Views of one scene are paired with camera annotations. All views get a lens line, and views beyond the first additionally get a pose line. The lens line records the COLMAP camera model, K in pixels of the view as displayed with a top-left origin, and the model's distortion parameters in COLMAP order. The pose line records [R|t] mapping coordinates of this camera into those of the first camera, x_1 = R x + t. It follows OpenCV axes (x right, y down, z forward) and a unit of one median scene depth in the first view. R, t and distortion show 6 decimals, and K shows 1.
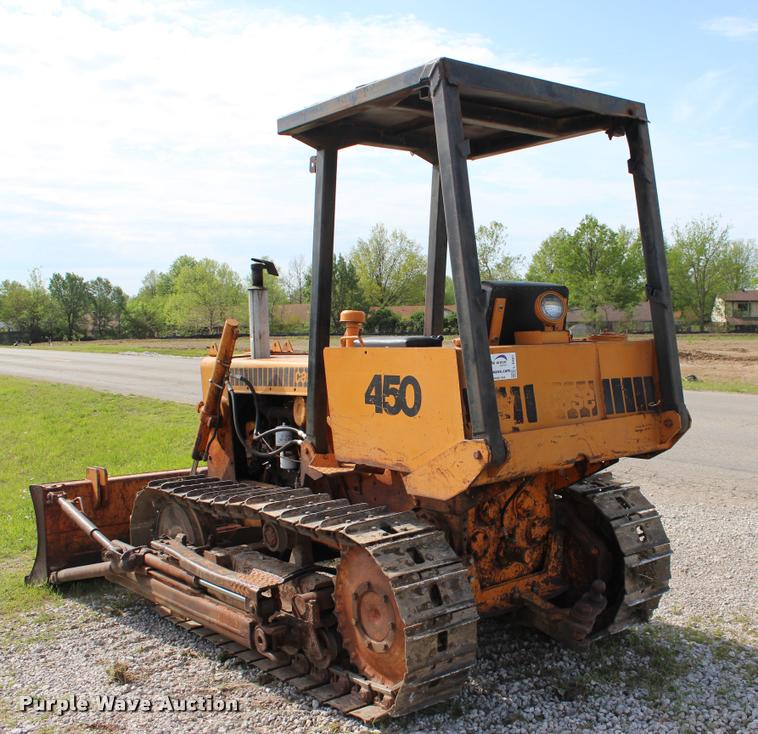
lens RADIAL K [[920.1, 0, 440.4], [0, 920.1, 383.2], [0, 0, 1]] dist [-0.147455, 0.034491]
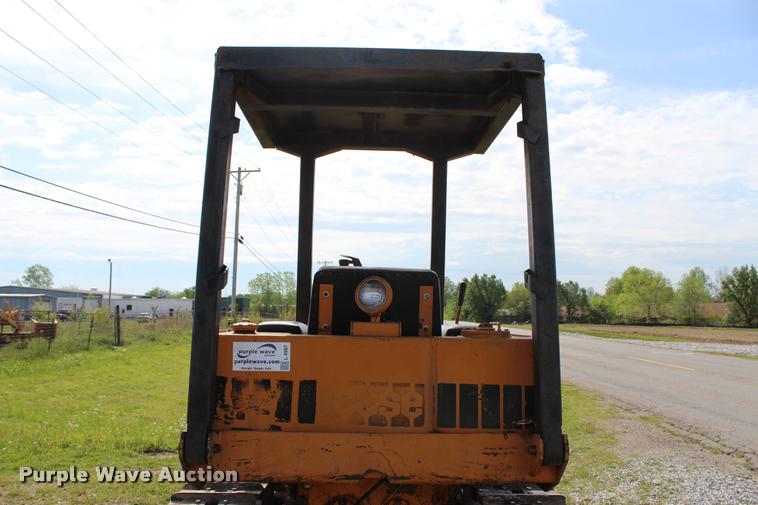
lens RADIAL K [[625.5, 0, 378.3], [0, 625.5, 258.3], [0, 0, 1]] dist [-0.167045, 0.148702]
pose [[0.772221, -0.019652, -0.635050, 0.456290], [-0.078794, 0.988843, -0.126413, -0.038067], [0.630449, 0.147657, 0.762057, 0.487791]]
